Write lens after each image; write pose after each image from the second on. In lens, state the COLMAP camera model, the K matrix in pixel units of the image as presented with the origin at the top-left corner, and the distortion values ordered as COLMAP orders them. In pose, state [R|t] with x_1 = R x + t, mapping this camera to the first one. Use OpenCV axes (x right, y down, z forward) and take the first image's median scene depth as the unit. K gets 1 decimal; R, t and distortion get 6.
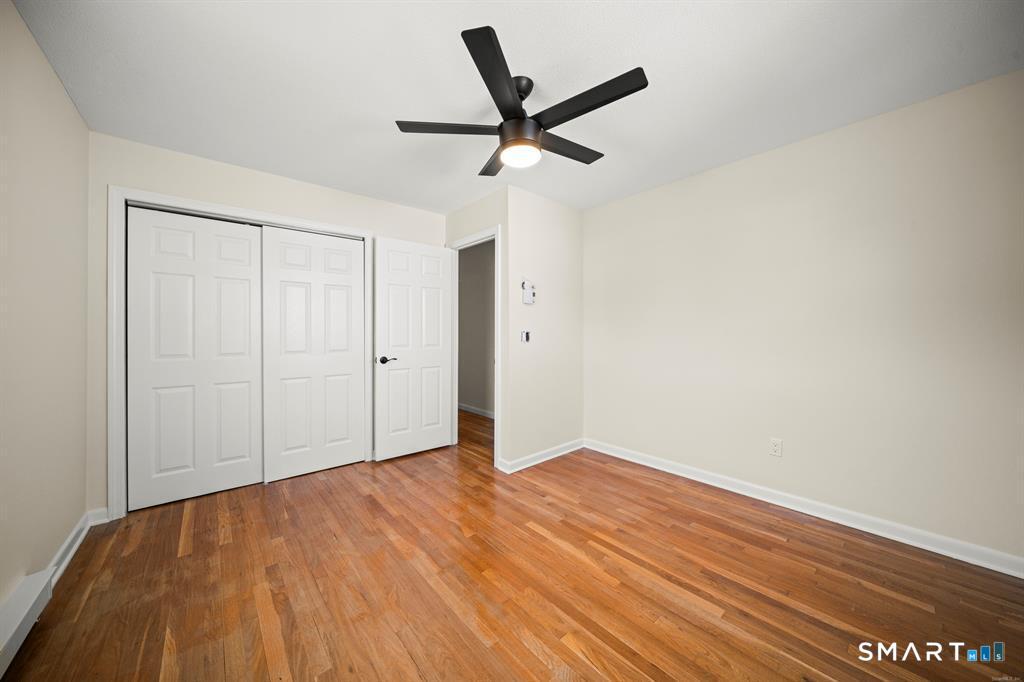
lens RADIAL K [[349.9, 0, 510.9], [0, 349.9, 333.6], [0, 0, 1]] dist [0.000021, 0.000008]
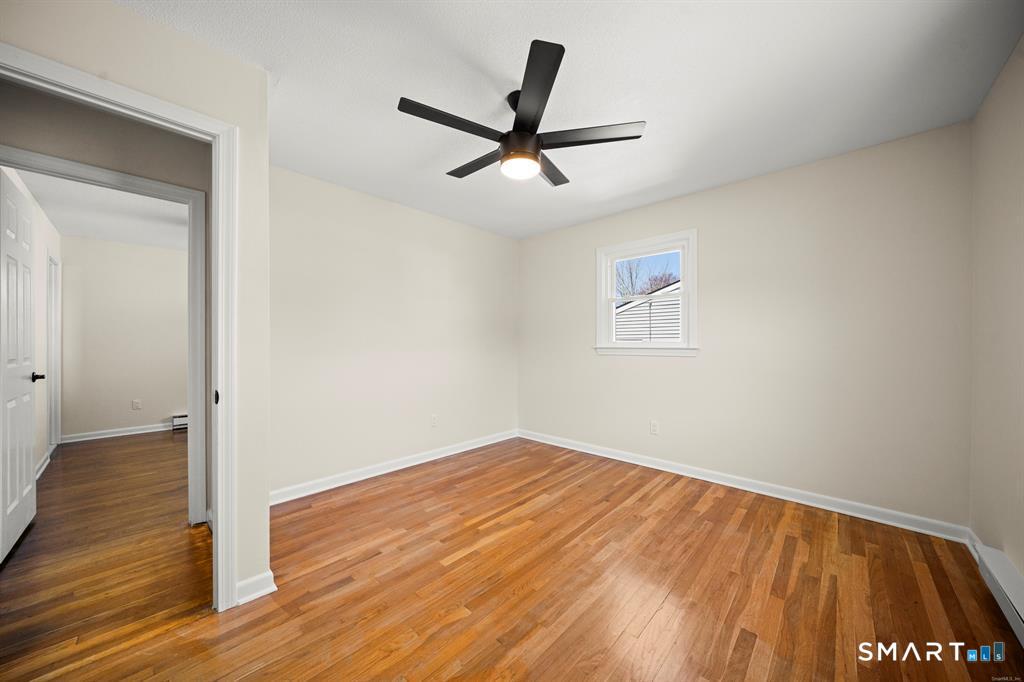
lens RADIAL K [[349.9, 0, 510.9], [0, 349.9, 343.2], [0, 0, 1]] dist [0.000021, 0.000008]
pose [[-0.087723, 0.002699, 0.996141, -0.817735], [-0.000066, 0.999996, -0.002715, 0.007956], [-0.996145, -0.000304, -0.087723, 0.913848]]
